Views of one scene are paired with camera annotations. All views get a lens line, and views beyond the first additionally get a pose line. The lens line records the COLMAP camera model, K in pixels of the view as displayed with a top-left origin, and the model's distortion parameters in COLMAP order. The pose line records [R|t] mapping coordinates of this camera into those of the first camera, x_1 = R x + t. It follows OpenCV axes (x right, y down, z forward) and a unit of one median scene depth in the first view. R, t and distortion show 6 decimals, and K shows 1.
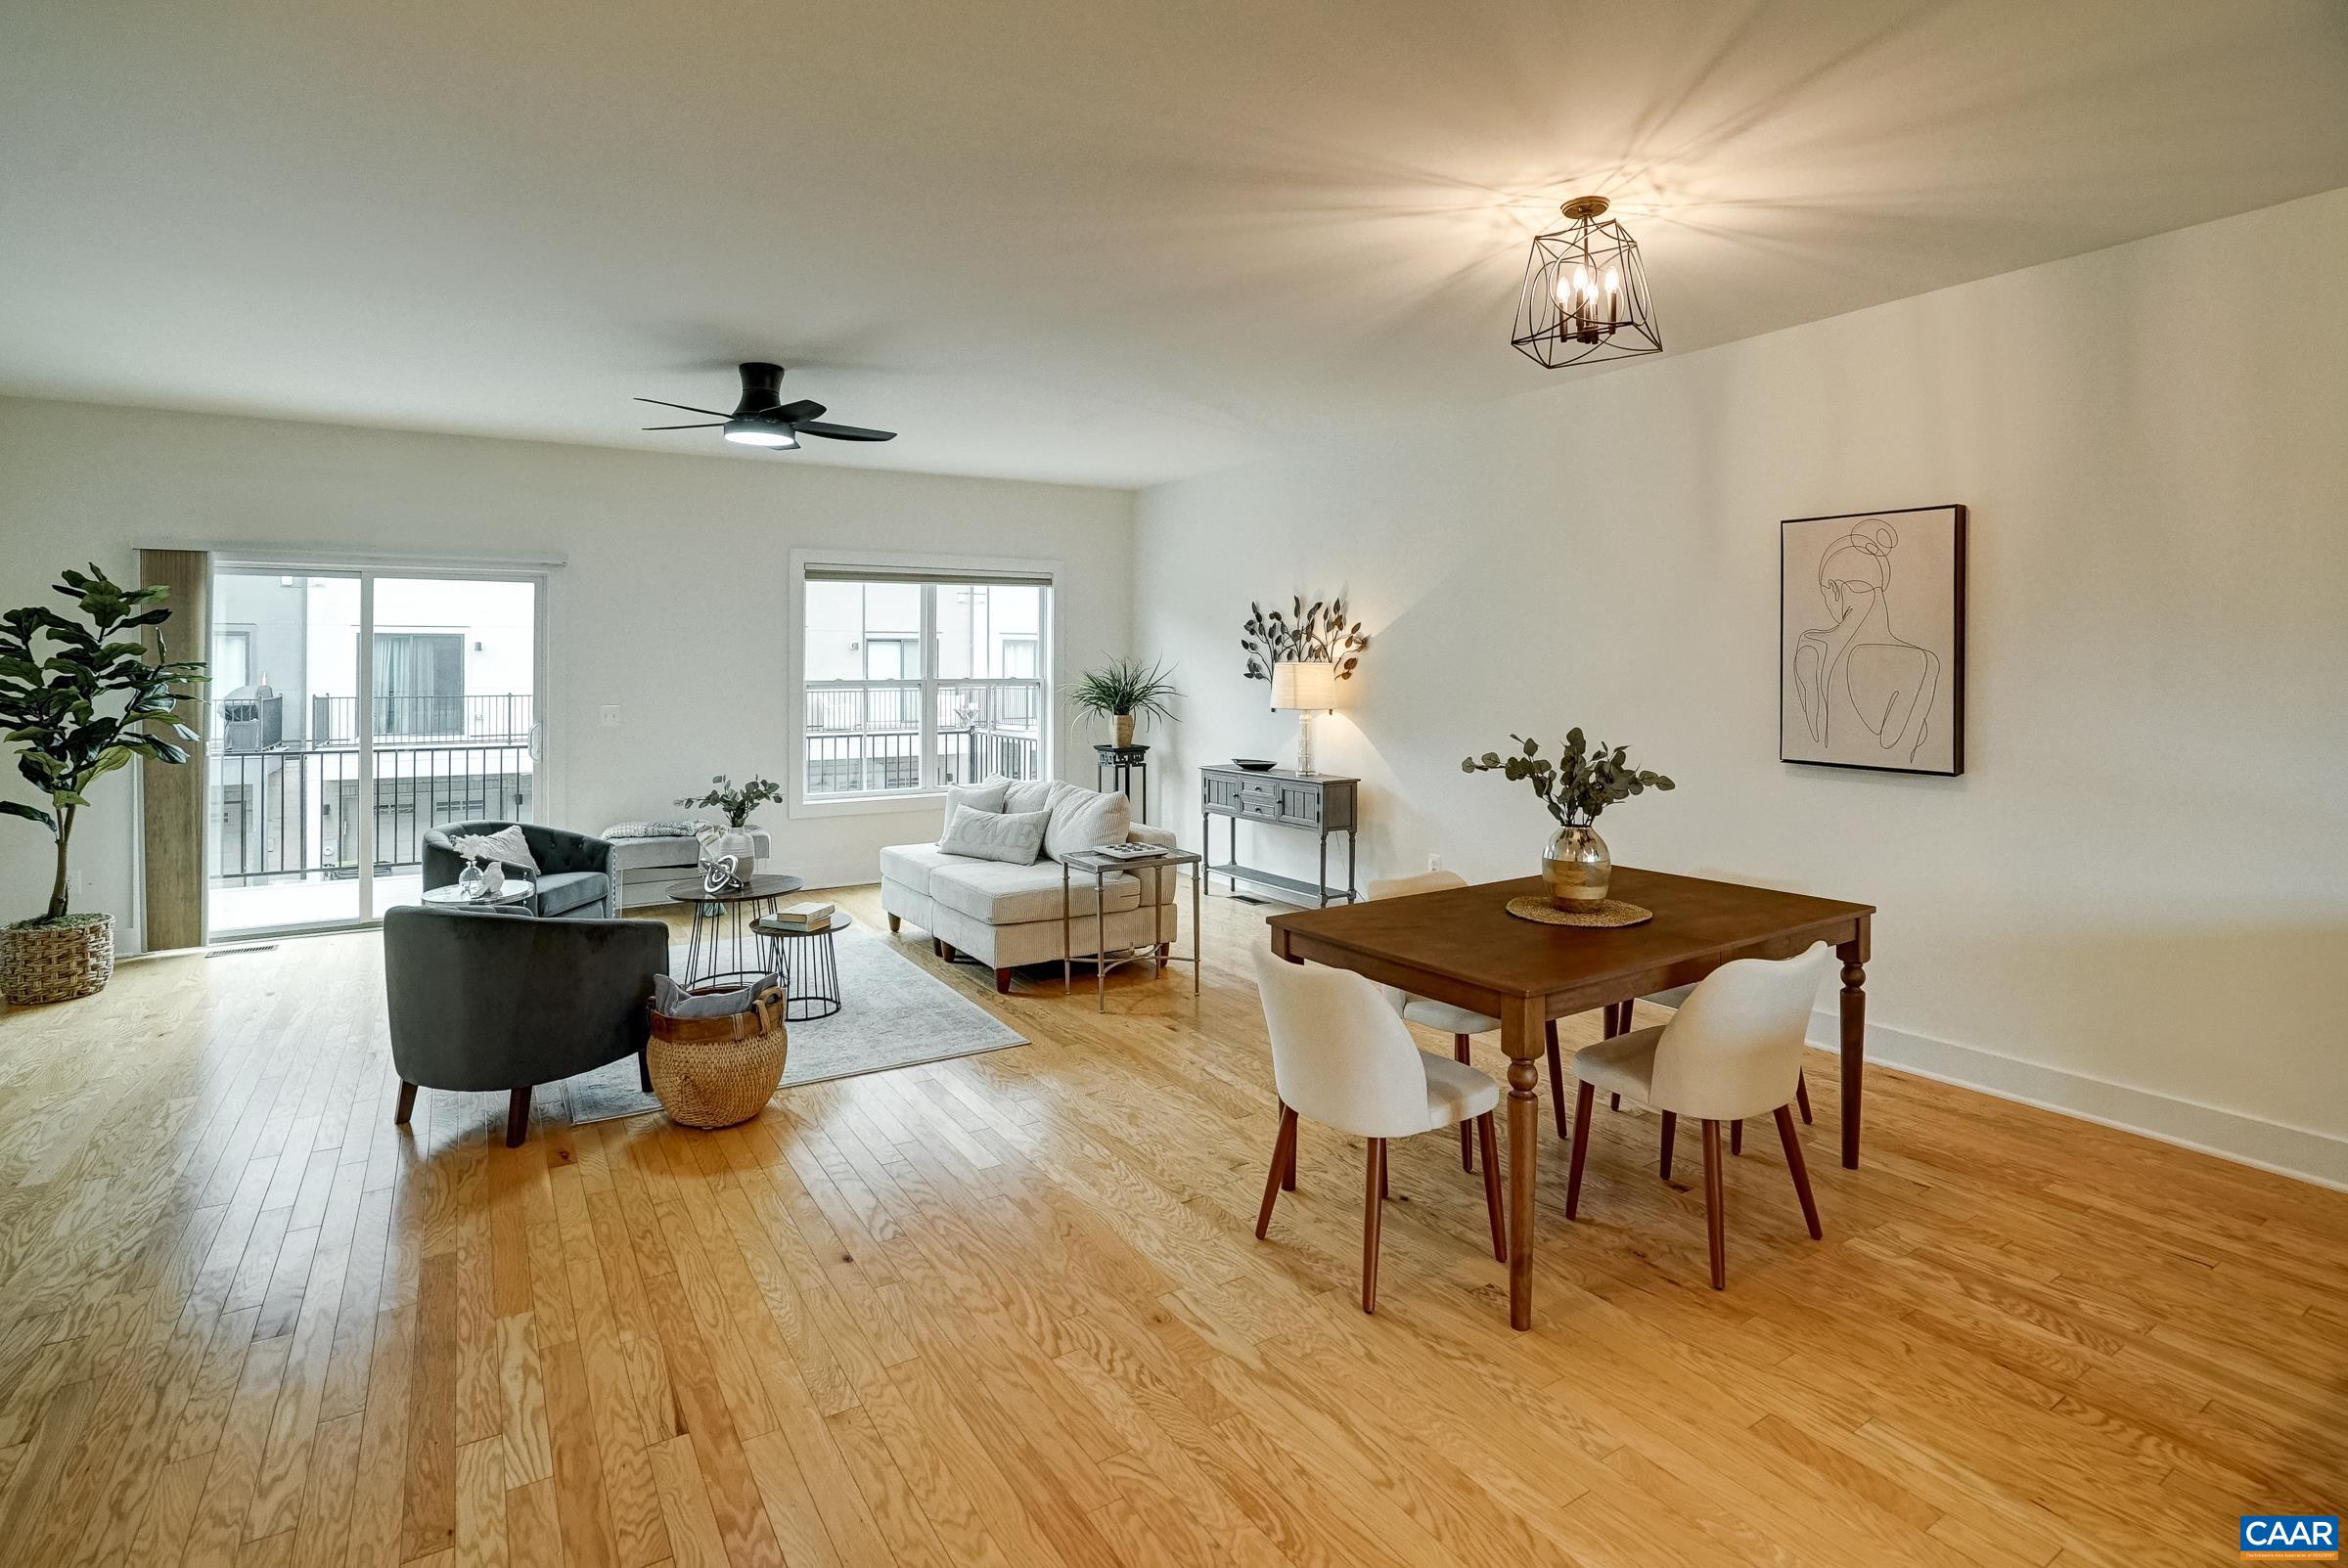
lens RADIAL K [[1143.0, 0, 1195.4], [0, 1143.0, 677.2], [0, 0, 1]] dist [-0.034196, 0.011797]
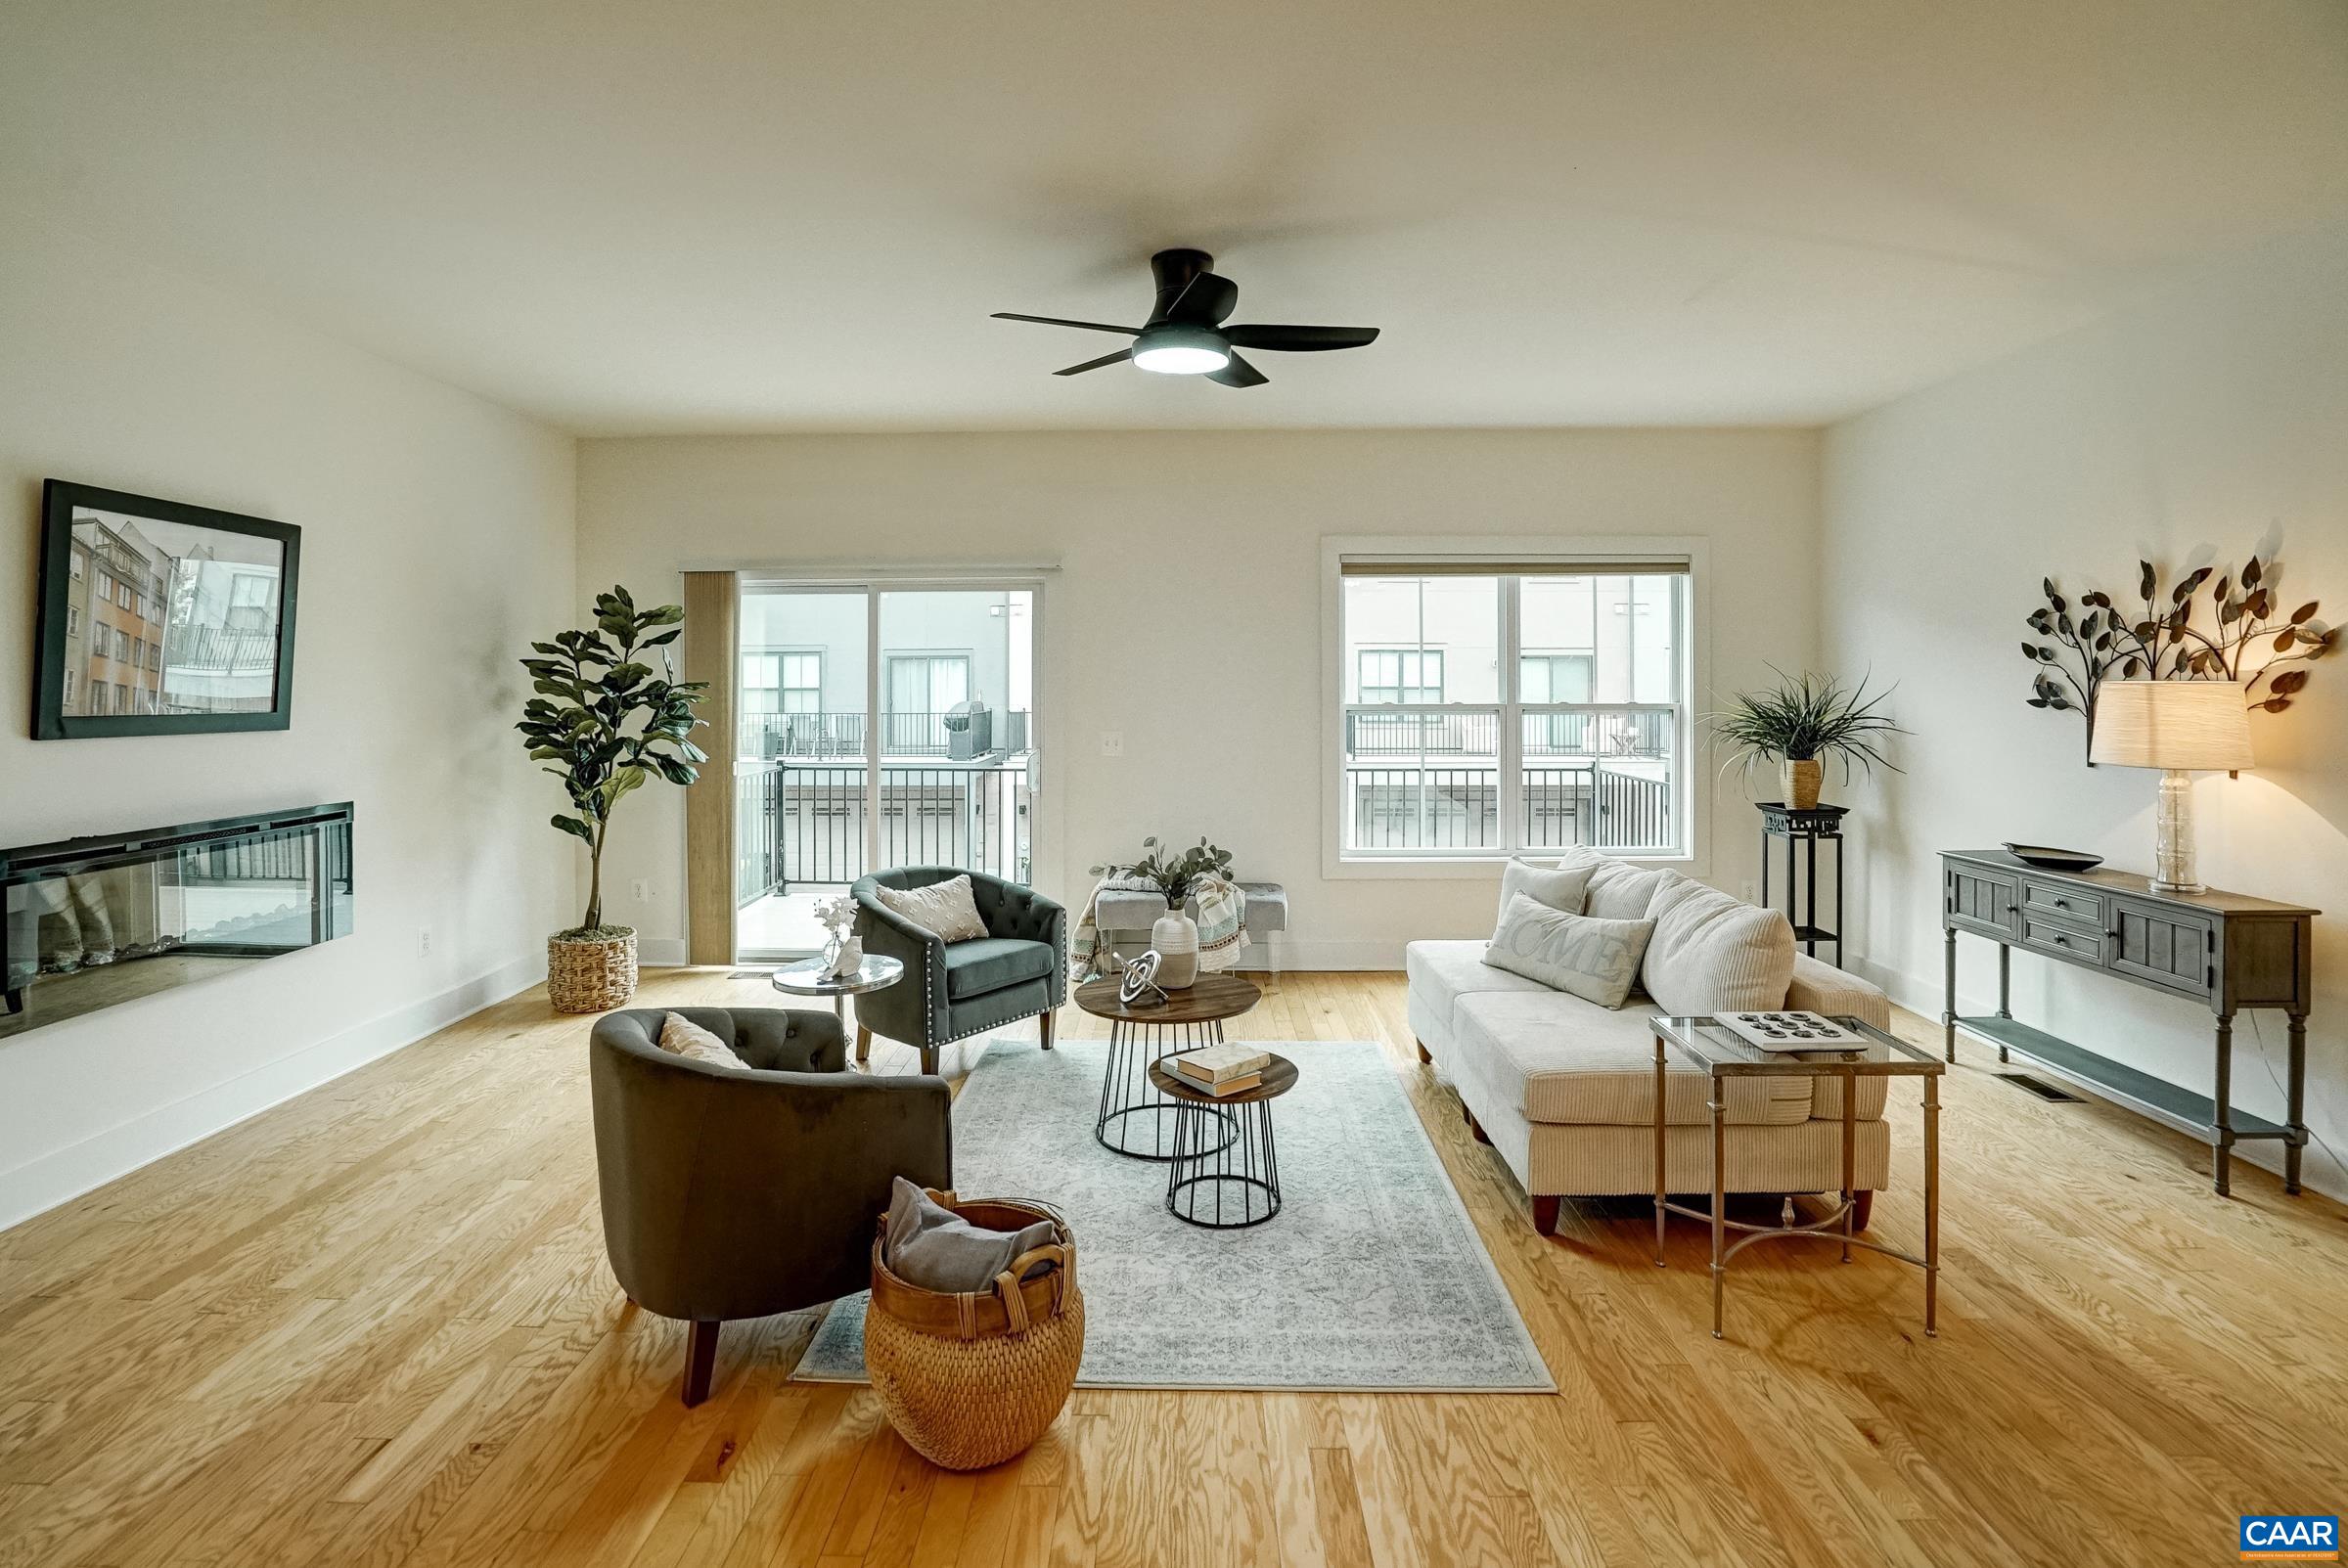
lens RADIAL K [[1143.0, 0, 1161.2], [0, 1143.0, 691.2], [0, 0, 1]] dist [-0.034196, 0.011797]
pose [[0.826441, 0.002969, -0.563015, -0.001575], [-0.006495, 0.999970, -0.004261, -0.002718], [0.562986, 0.007178, 0.826435, 0.352215]]
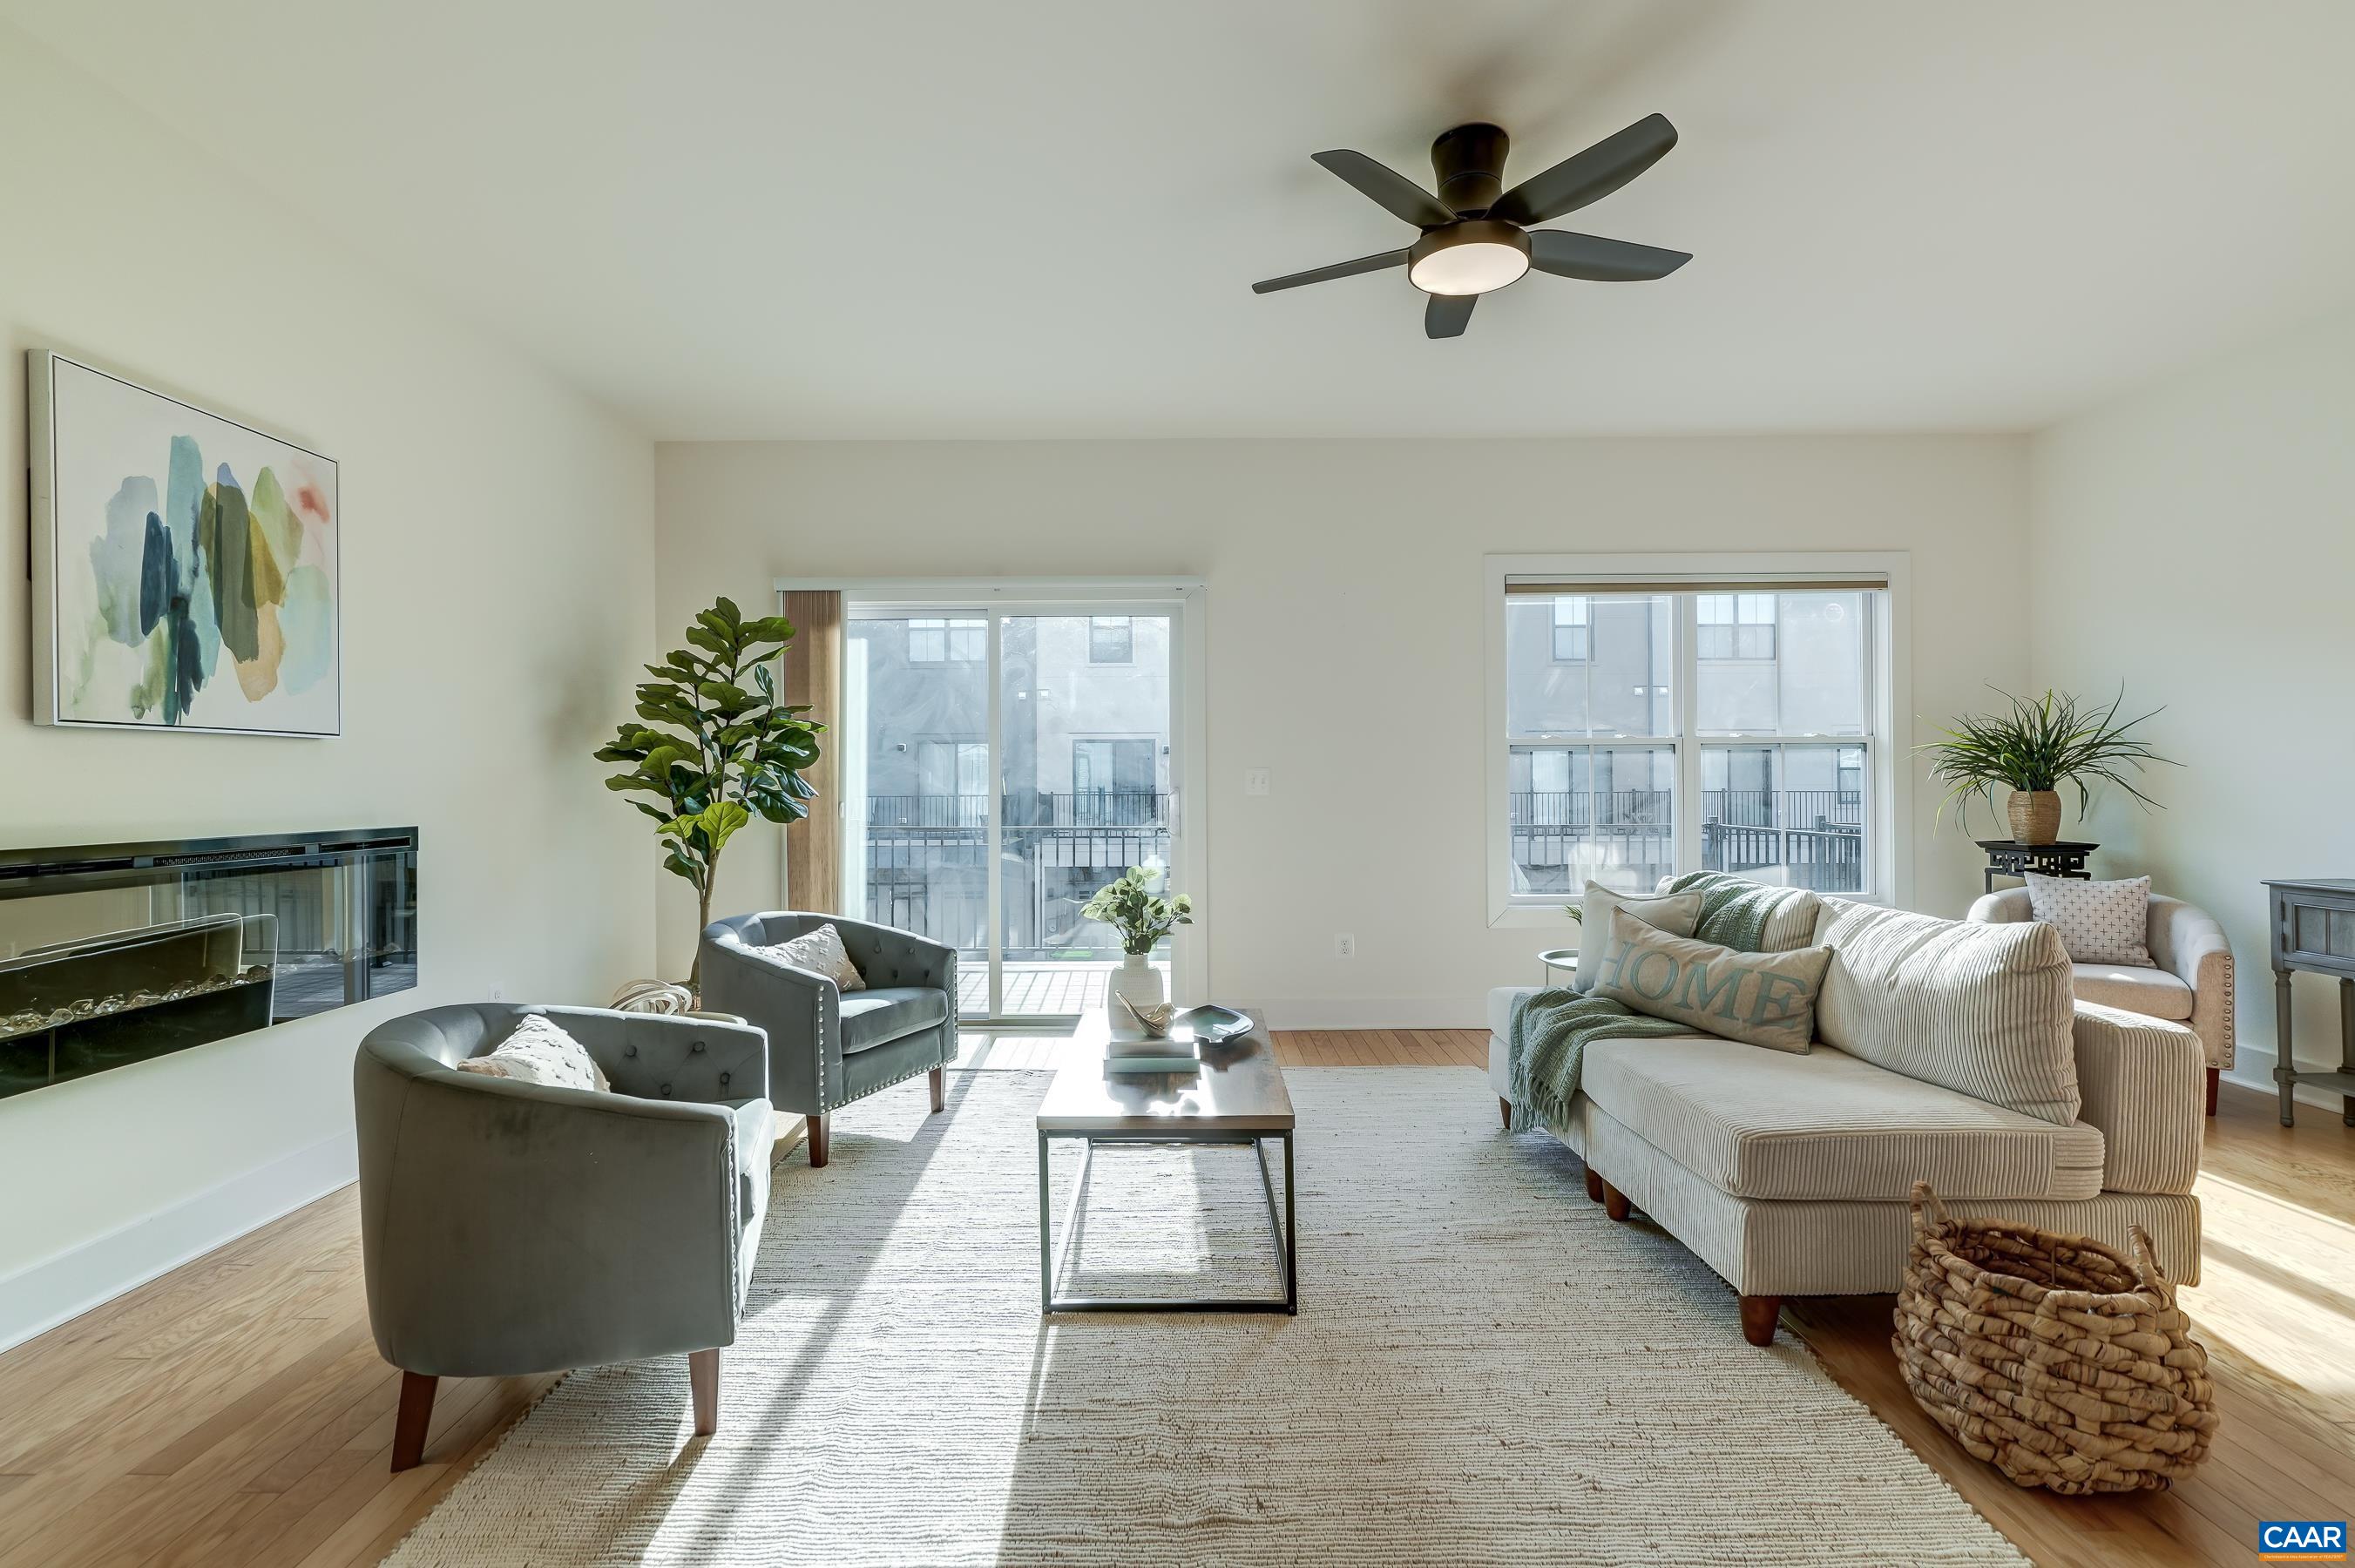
lens RADIAL K [[1126.7, 0, 1182.6], [0, 1126.7, 777.0], [0, 0, 1]] dist [0.014396, -0.002755]
pose [[0.830365, -0.012798, -0.557072, -0.152062], [0.005003, 0.999867, -0.015513, 0.047572], [0.557197, 0.010095, 0.830319, 0.382748]]
